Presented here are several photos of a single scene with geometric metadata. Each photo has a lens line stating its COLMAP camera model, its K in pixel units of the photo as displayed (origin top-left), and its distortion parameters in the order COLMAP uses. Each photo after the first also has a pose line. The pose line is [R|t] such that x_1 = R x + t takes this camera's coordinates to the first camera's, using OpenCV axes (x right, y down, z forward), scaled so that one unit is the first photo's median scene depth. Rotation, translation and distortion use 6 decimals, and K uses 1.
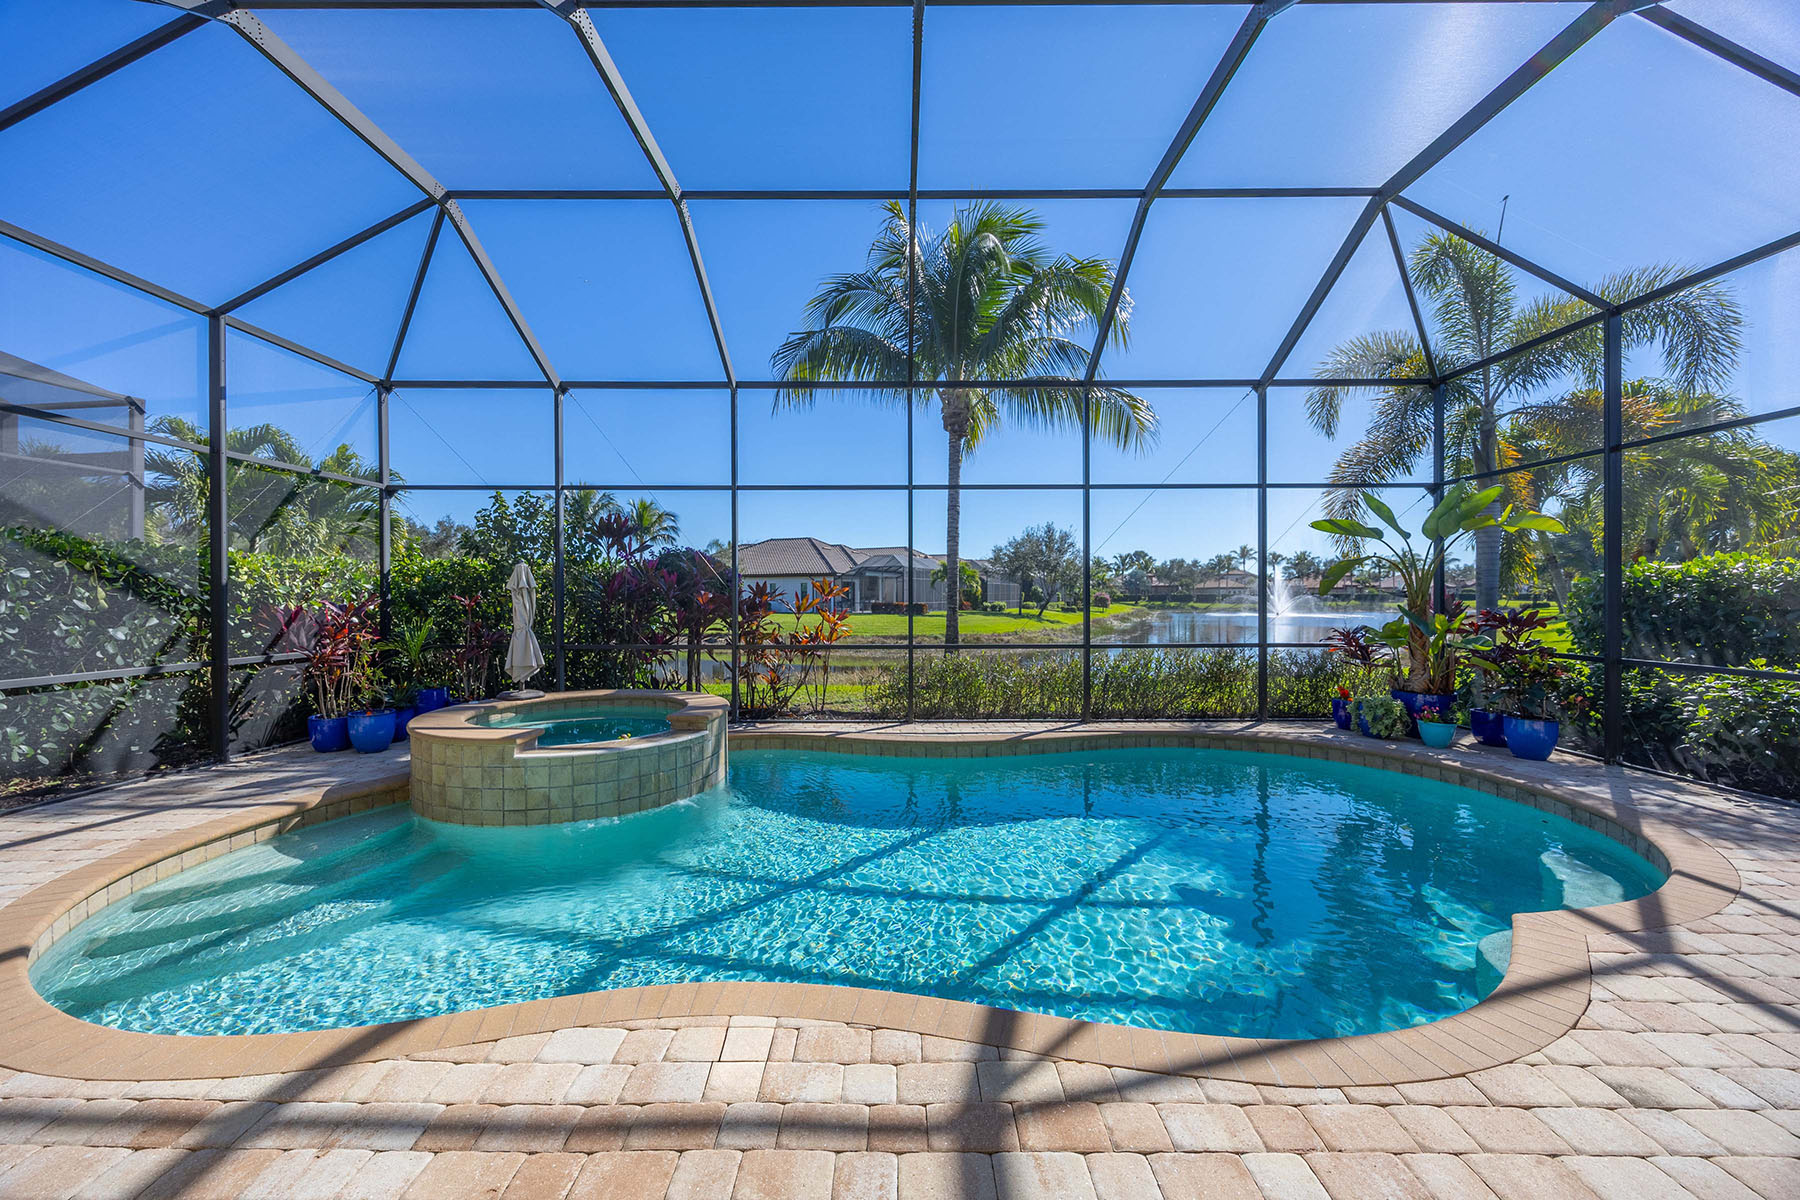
lens RADIAL K [[680.4, 0, 905.1], [0, 680.4, 602.1], [0, 0, 1]] dist [0.001177, 0.000242]
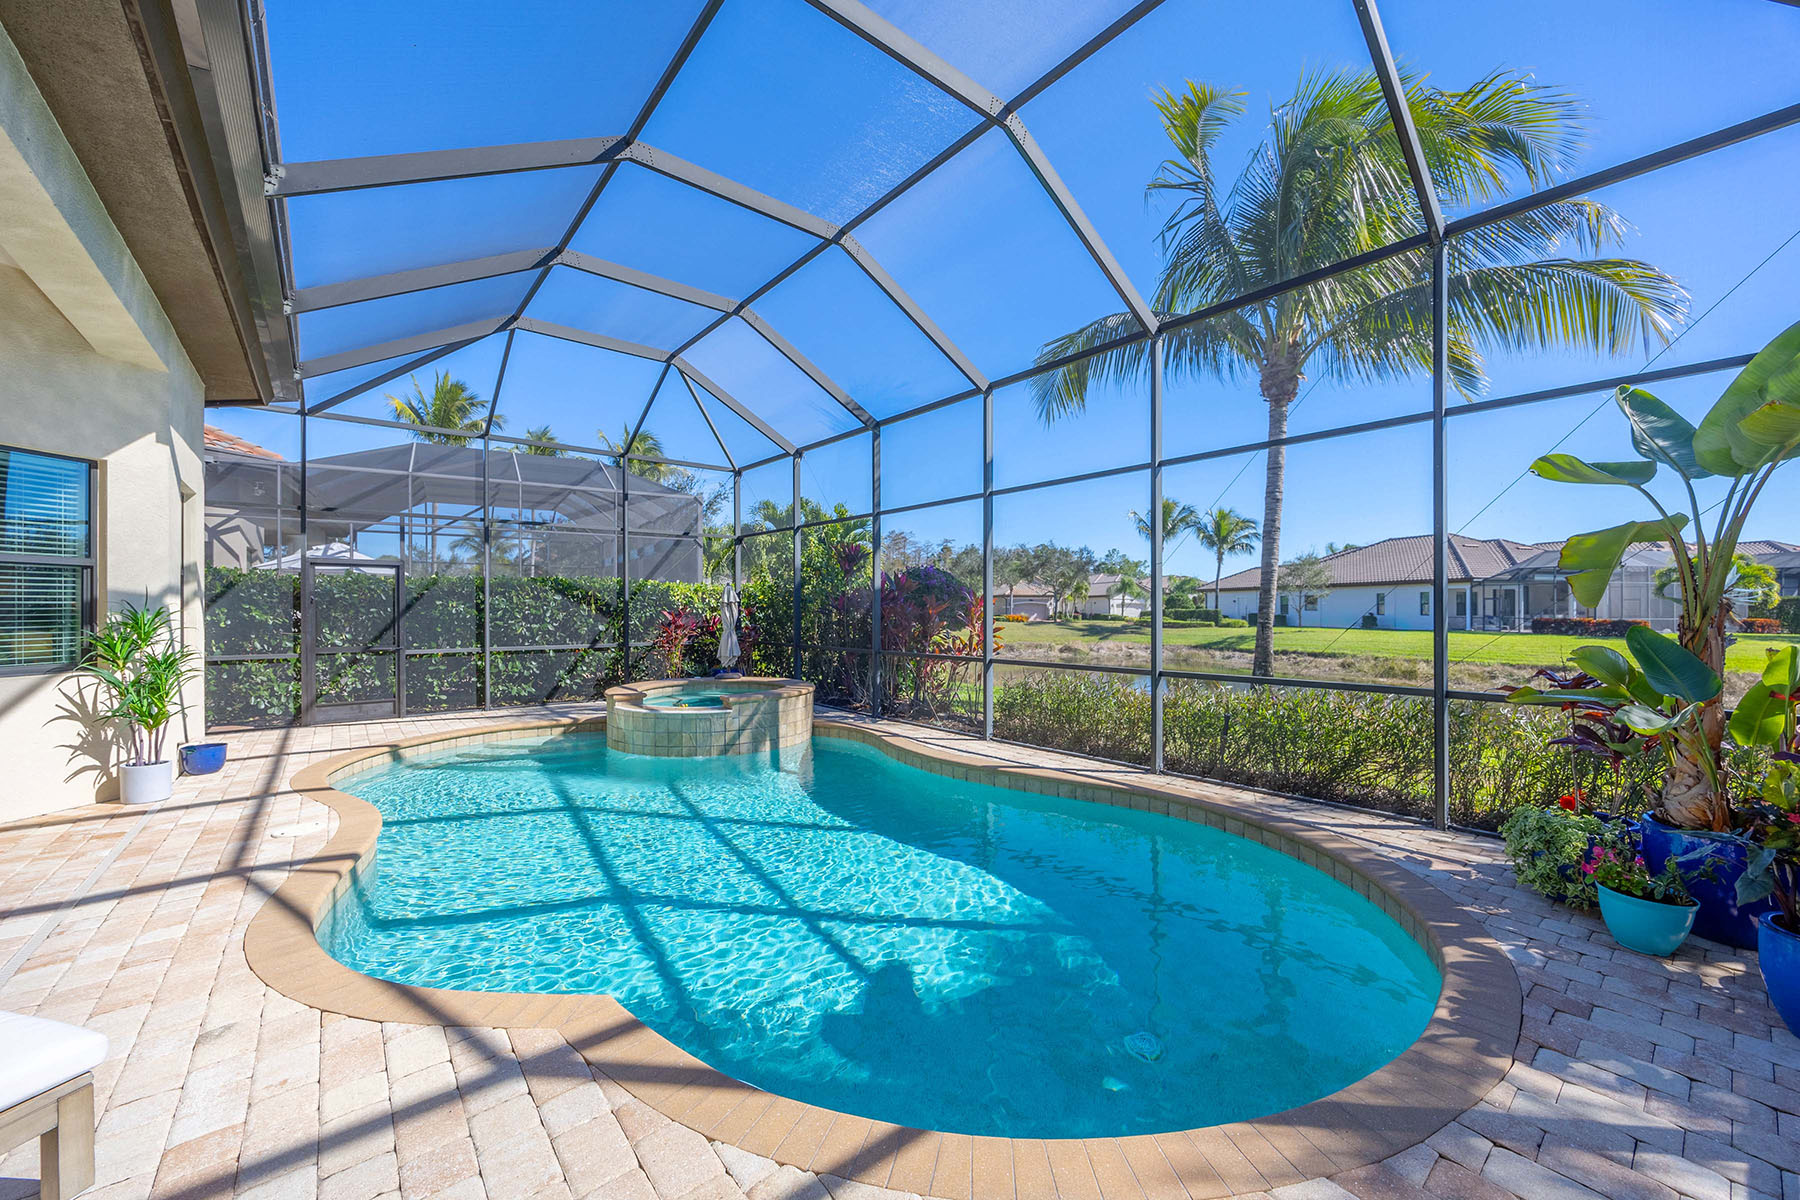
lens RADIAL K [[707.0, 0, 885.9], [0, 707.0, 607.7], [0, 0, 1]] dist [0.000352, 0.004584]
pose [[0.615511, -0.006829, -0.788099, 1.111918], [-0.004194, 0.999920, -0.011940, 0.013709], [0.788117, 0.010654, 0.615433, 0.473092]]
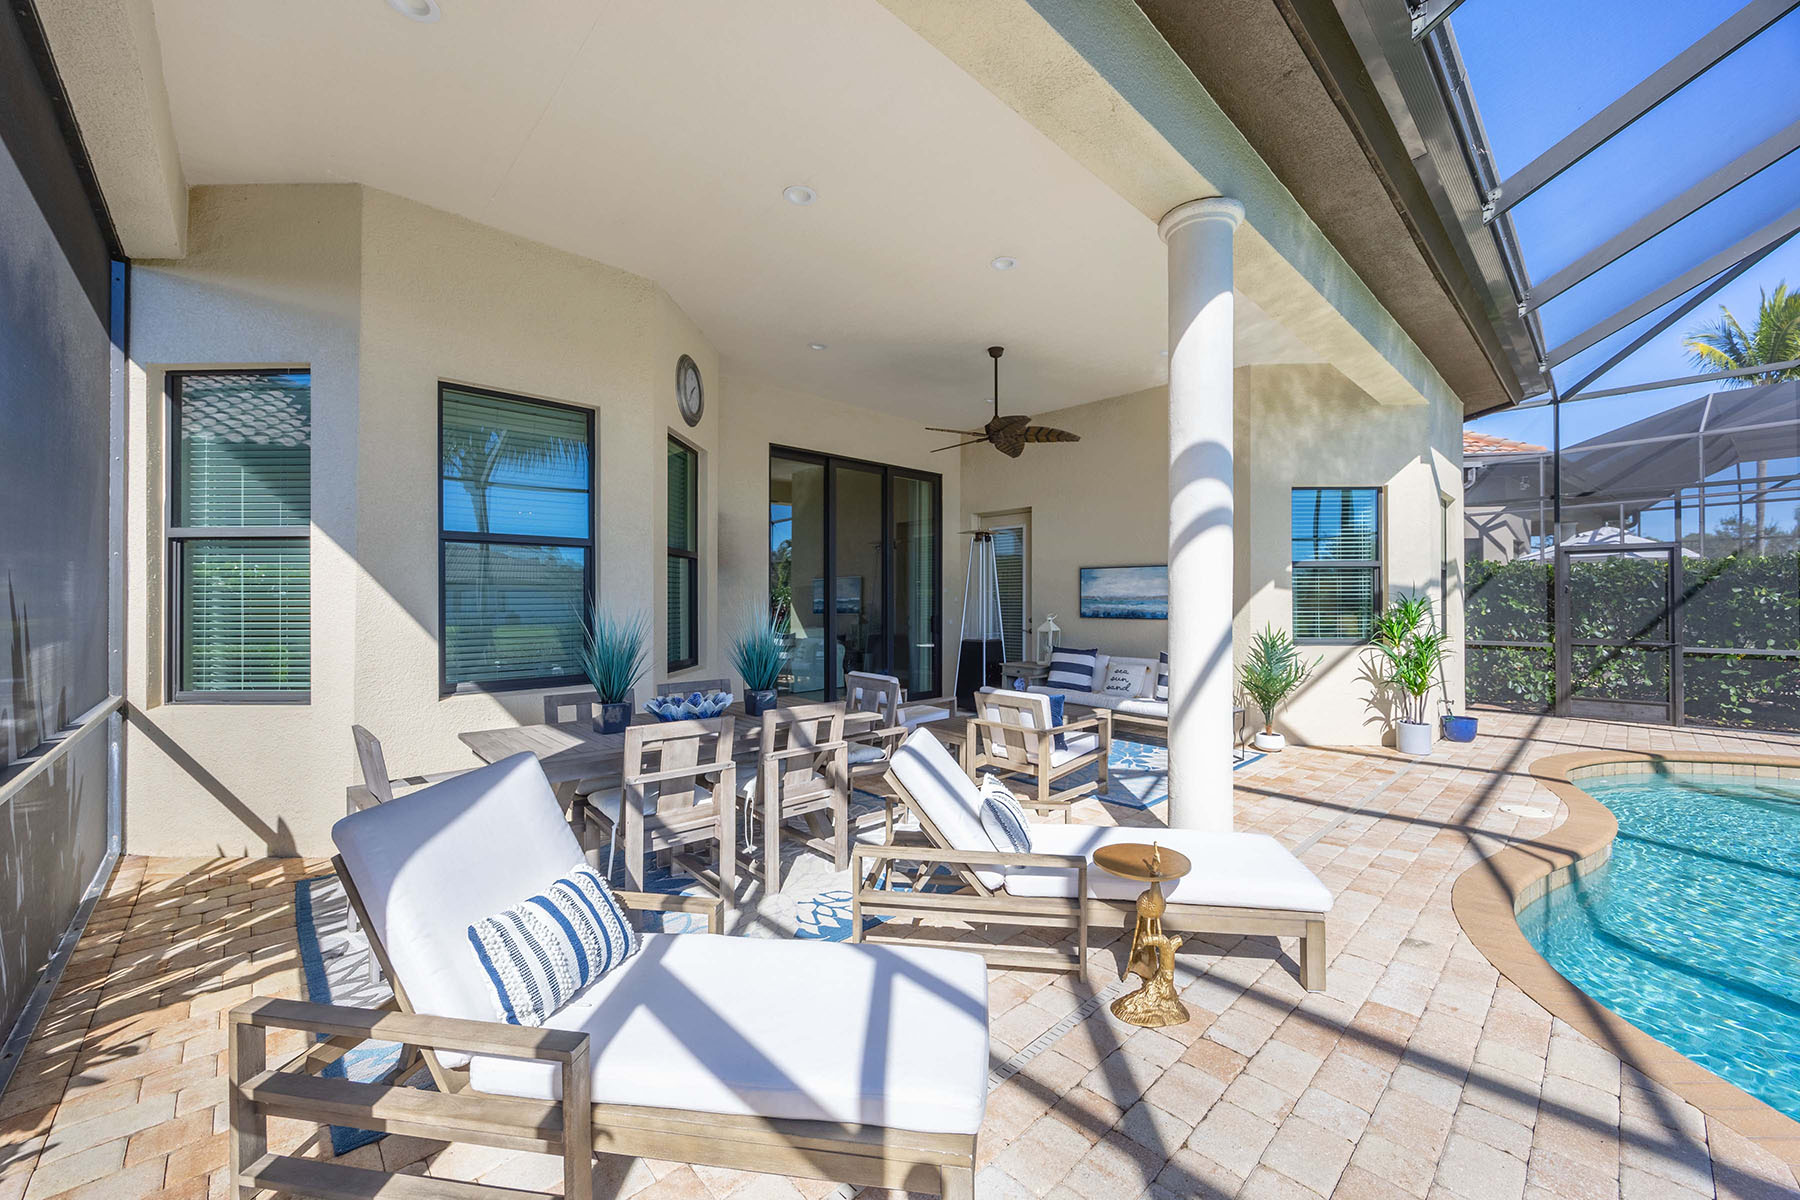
lens RADIAL K [[680.4, 0, 905.1], [0, 680.4, 602.1], [0, 0, 1]] dist [0.001177, 0.000242]
pose [[-0.730148, -0.001348, -0.683288, 1.153646], [-0.008245, 0.999943, 0.006838, 0.012674], [0.683239, 0.010626, -0.730117, 0.539045]]
